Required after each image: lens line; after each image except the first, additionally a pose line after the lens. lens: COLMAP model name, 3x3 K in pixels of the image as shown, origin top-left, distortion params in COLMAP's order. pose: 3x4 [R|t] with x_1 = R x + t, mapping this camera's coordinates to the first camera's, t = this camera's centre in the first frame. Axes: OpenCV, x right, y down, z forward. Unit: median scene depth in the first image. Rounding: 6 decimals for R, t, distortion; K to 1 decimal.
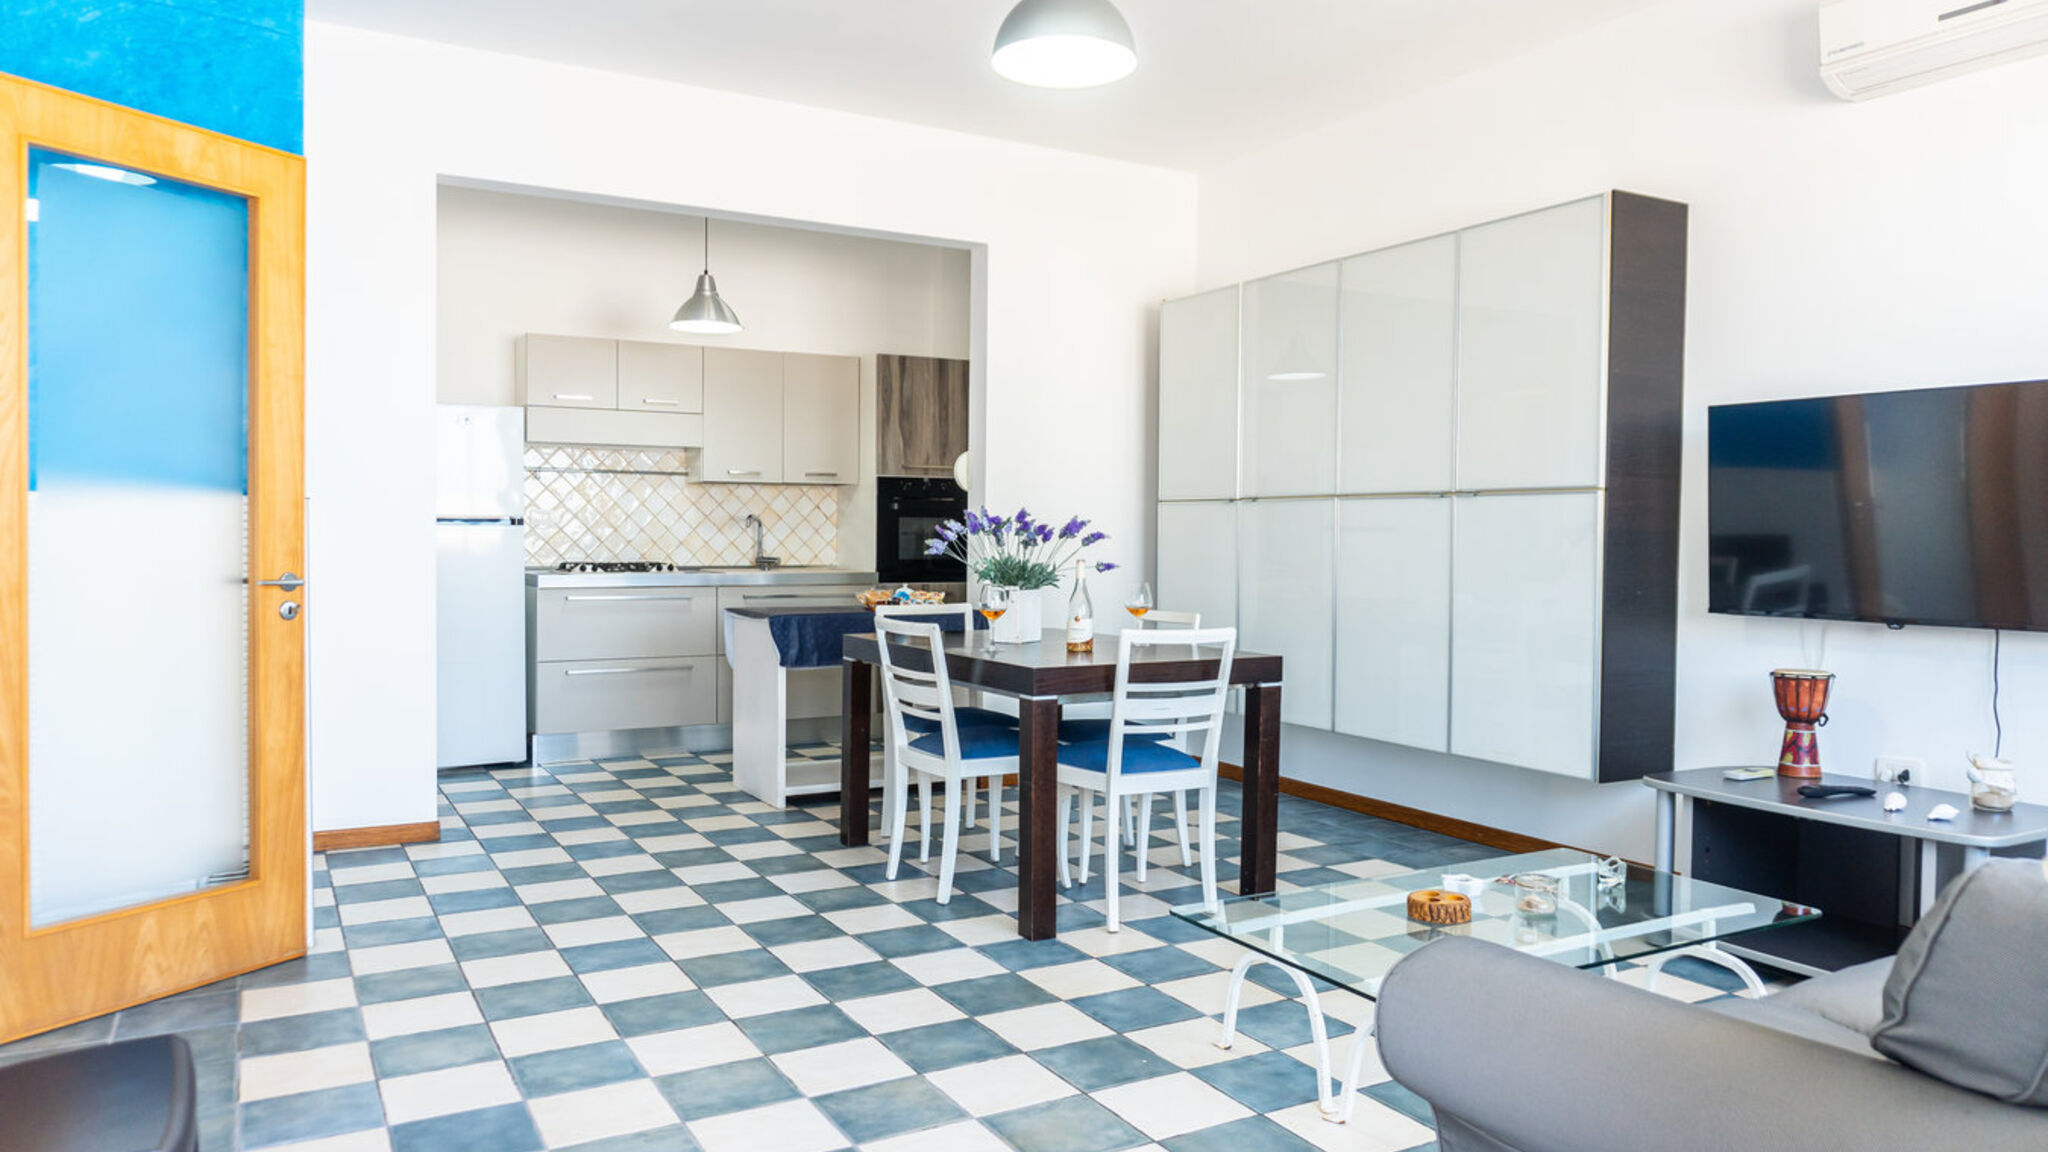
lens RADIAL K [[1367.6, 0, 1022.3], [0, 1367.6, 576.8], [0, 0, 1]] dist [-0.019853, -0.001745]
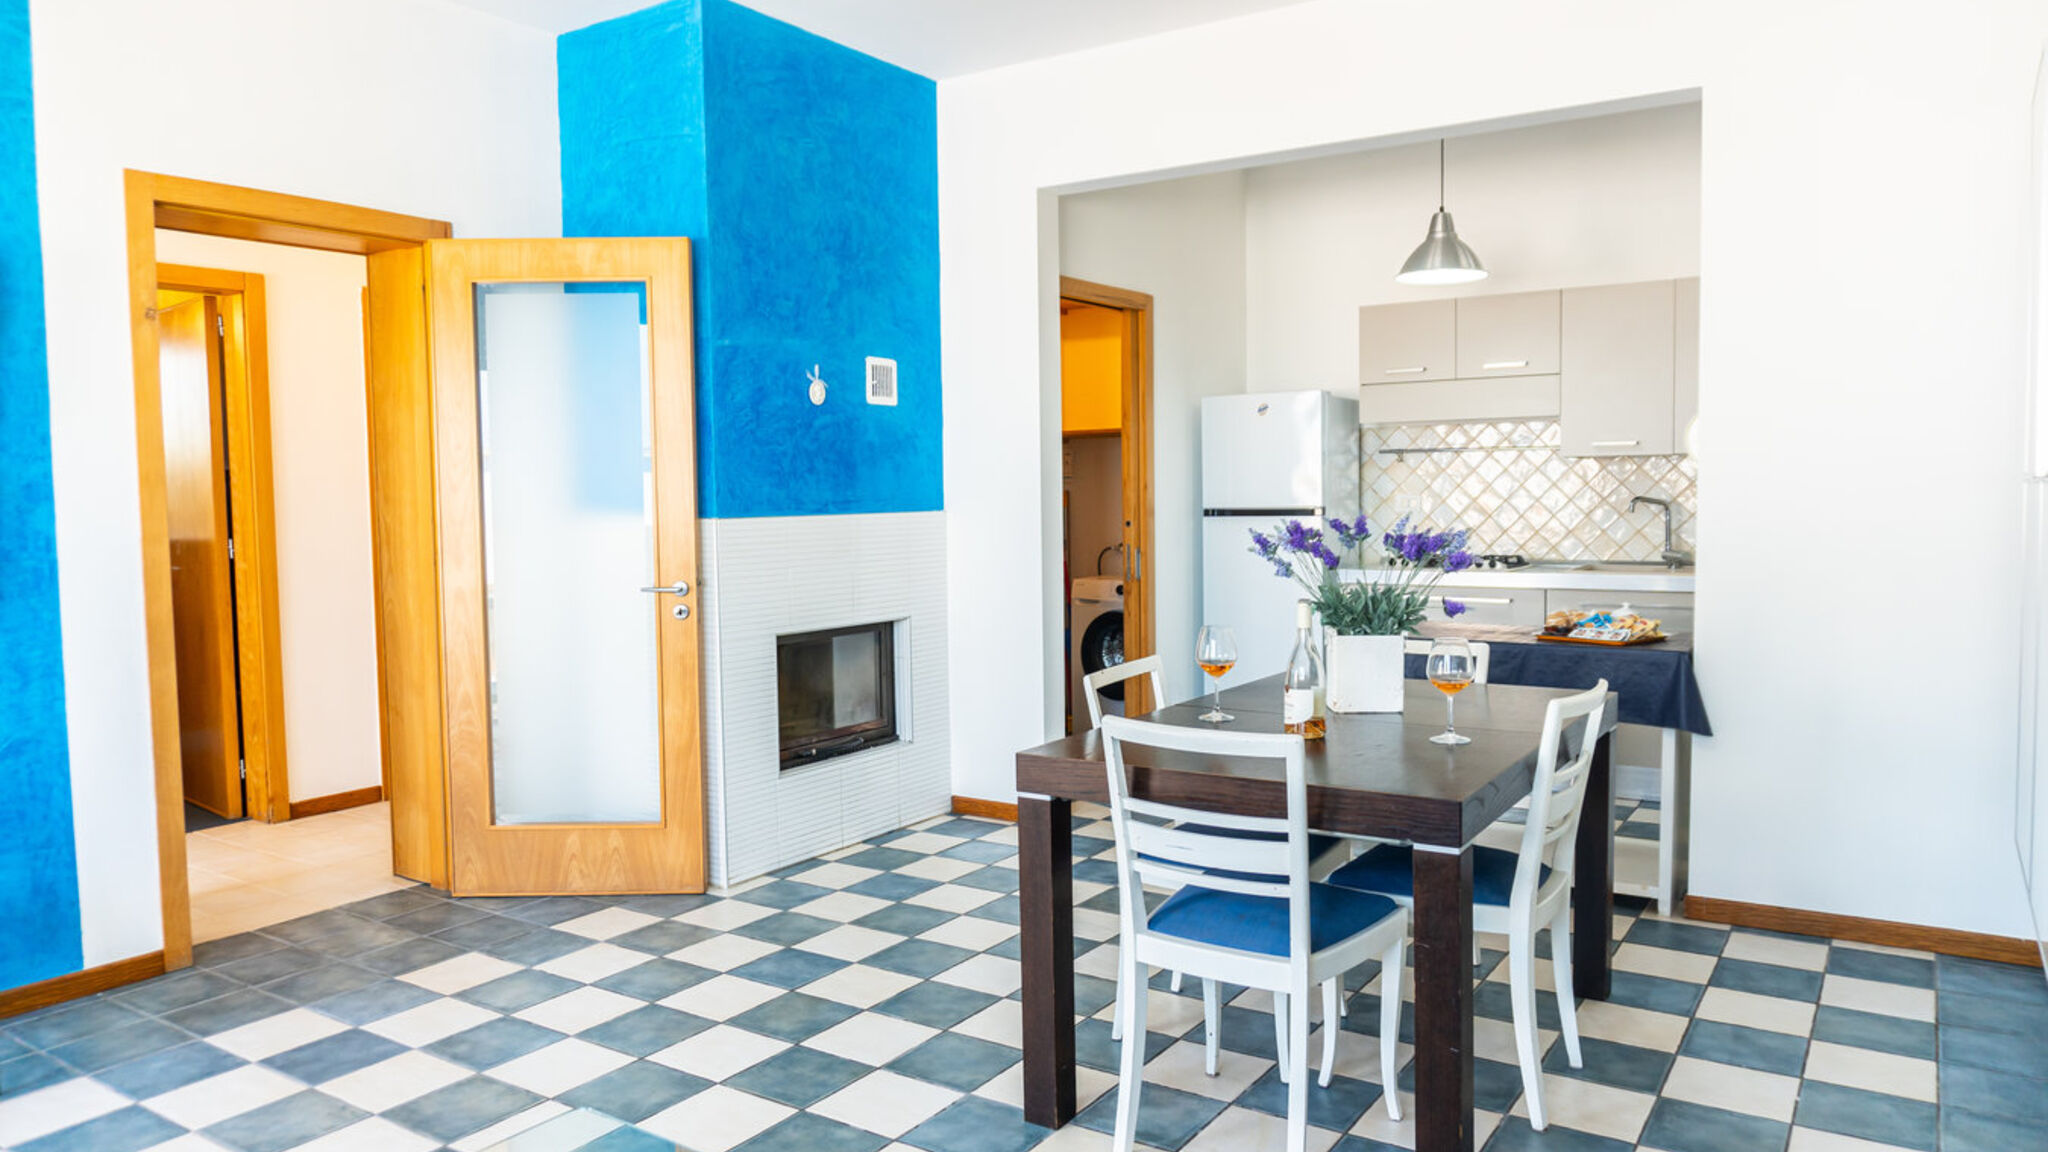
lens RADIAL K [[1367.6, 0, 1026.4], [0, 1367.6, 580.5], [0, 0, 1]] dist [-0.019853, -0.001745]
pose [[0.457831, 0.045140, -0.887892, 0.352368], [-0.010793, 0.998919, 0.045219, -0.031323], [0.888973, -0.011120, 0.457824, 0.363238]]
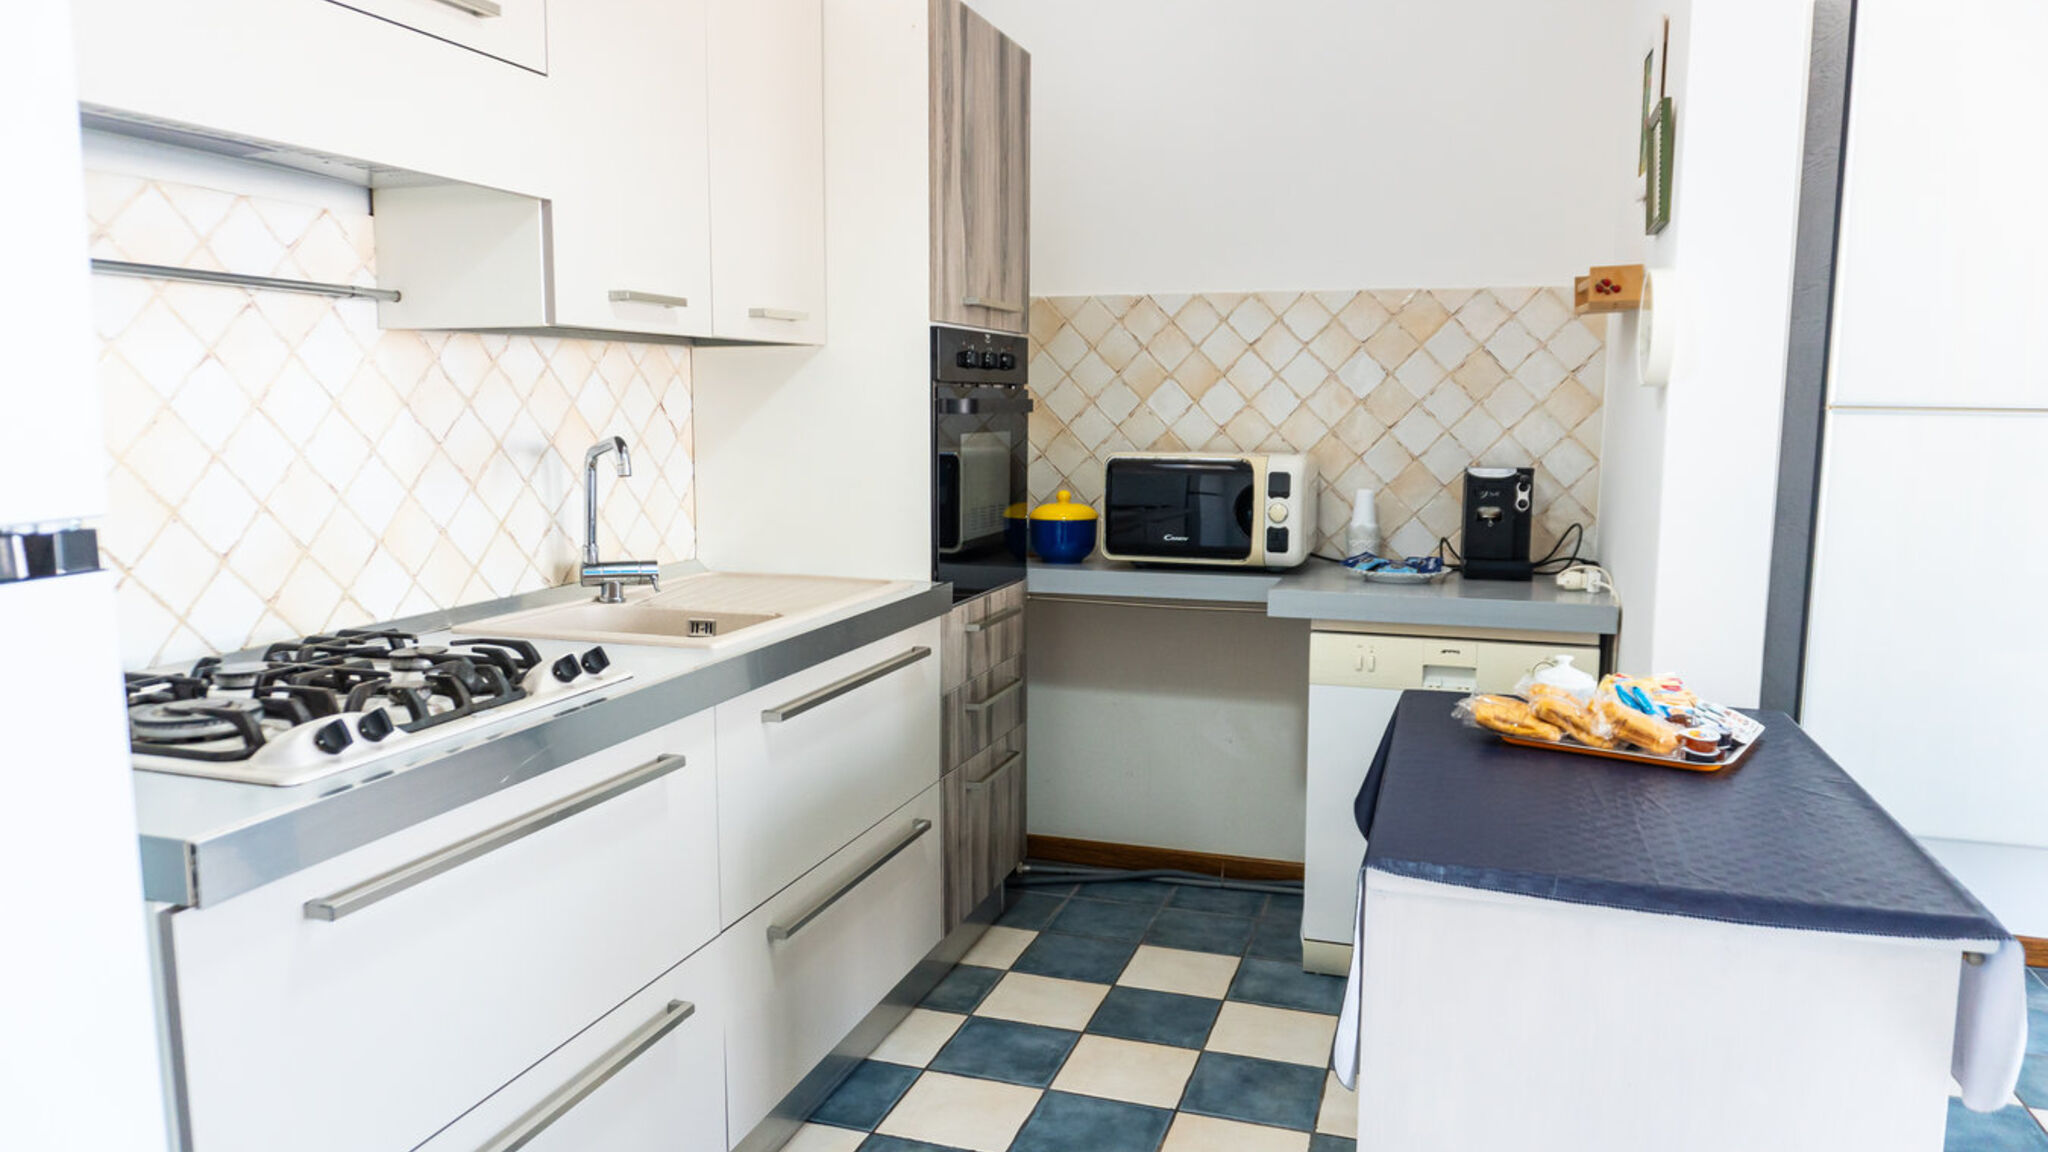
lens RADIAL K [[1367.6, 0, 1036.7], [0, 1367.6, 568.1], [0, 0, 1]] dist [-0.019853, -0.001745]
pose [[0.737434, -0.086253, 0.669889, -0.363857], [0.024567, 0.994582, 0.101015, -0.047734], [-0.674972, -0.058034, 0.735557, 0.753009]]
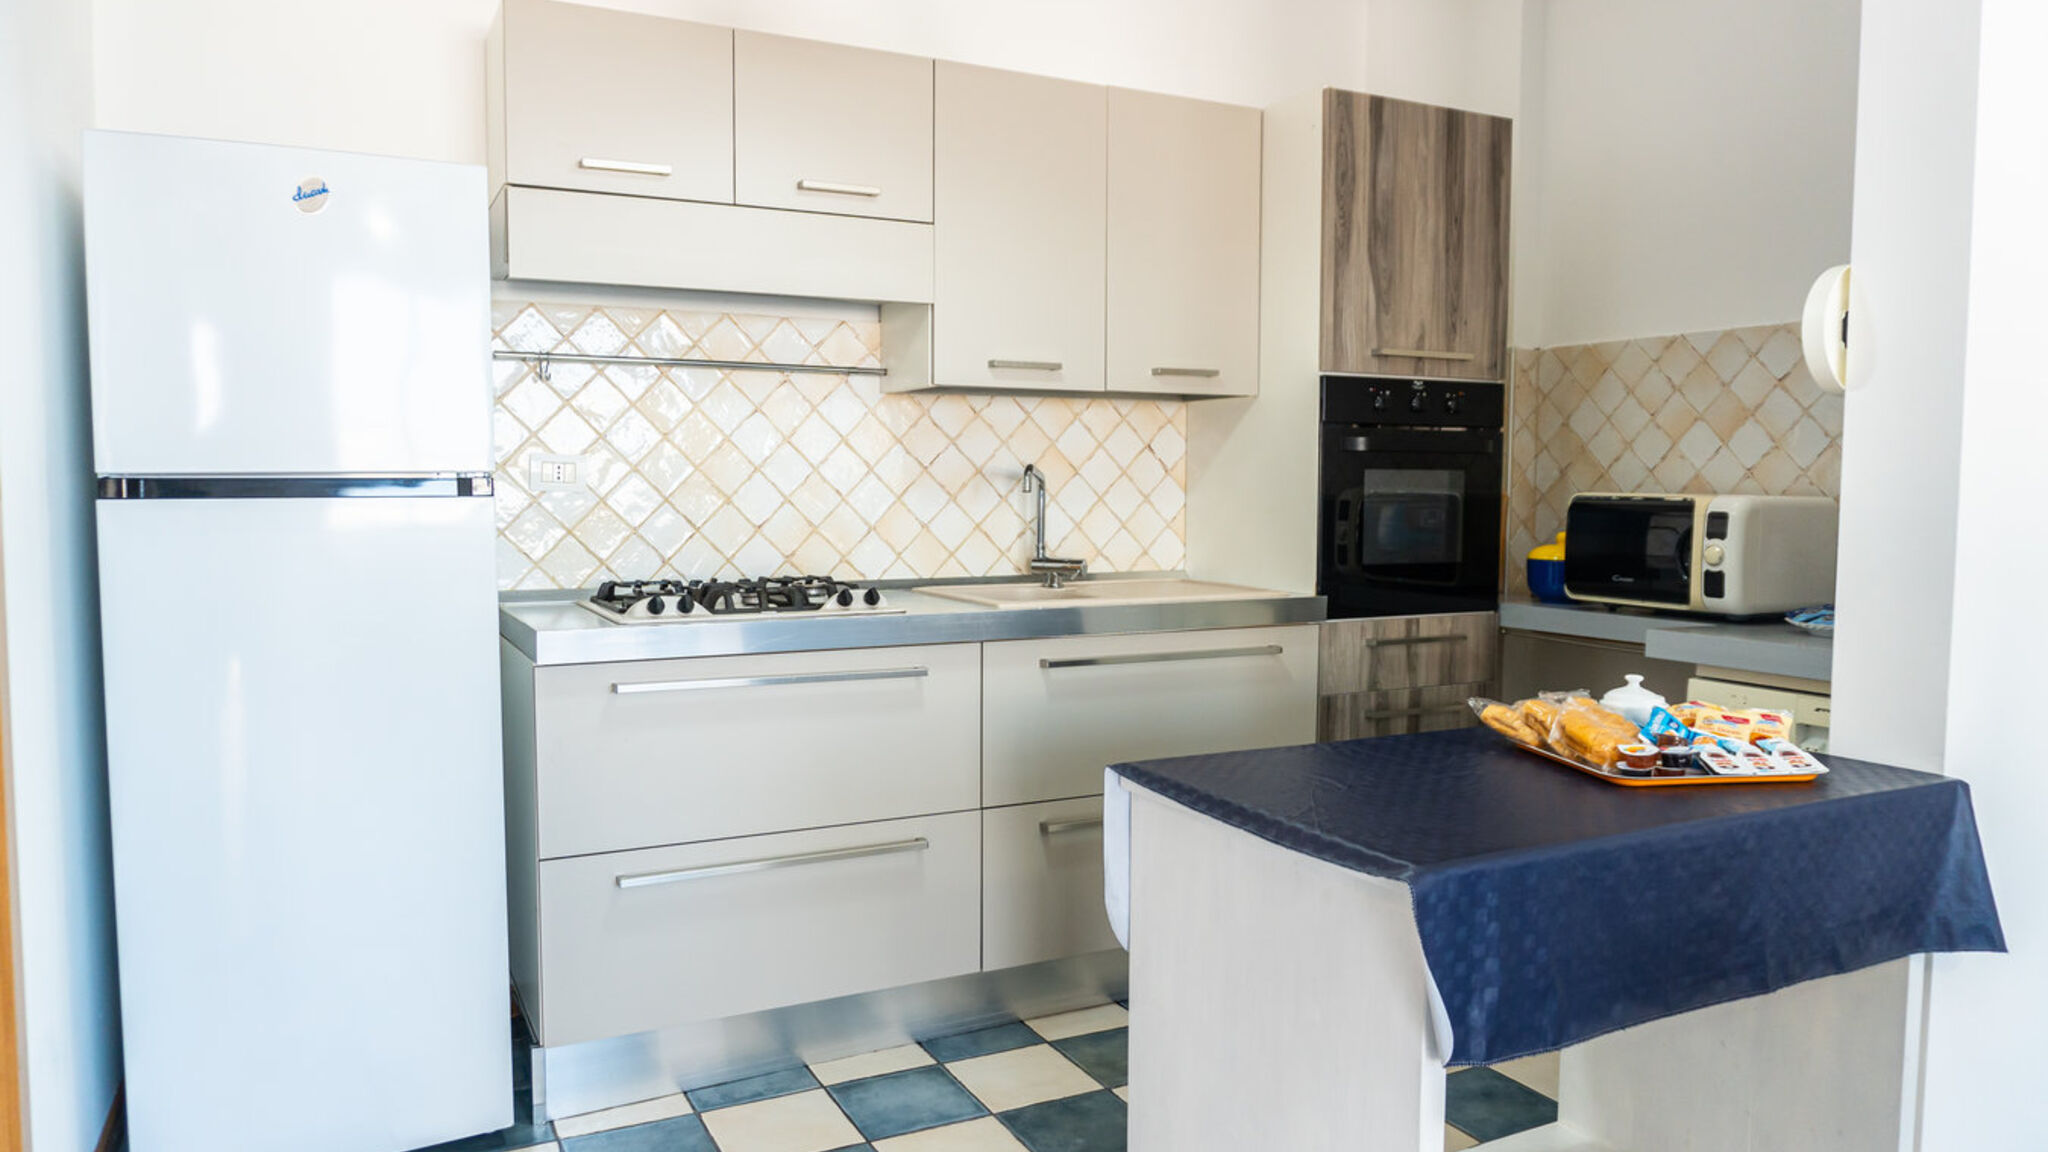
lens RADIAL K [[1367.6, 0, 1022.8], [0, 1367.6, 565.7], [0, 0, 1]] dist [-0.019853, -0.001745]
pose [[0.999281, -0.000252, -0.037903, -0.197797], [0.001357, 0.999574, 0.029156, -0.027429], [0.037880, -0.029186, 0.998856, 0.600588]]
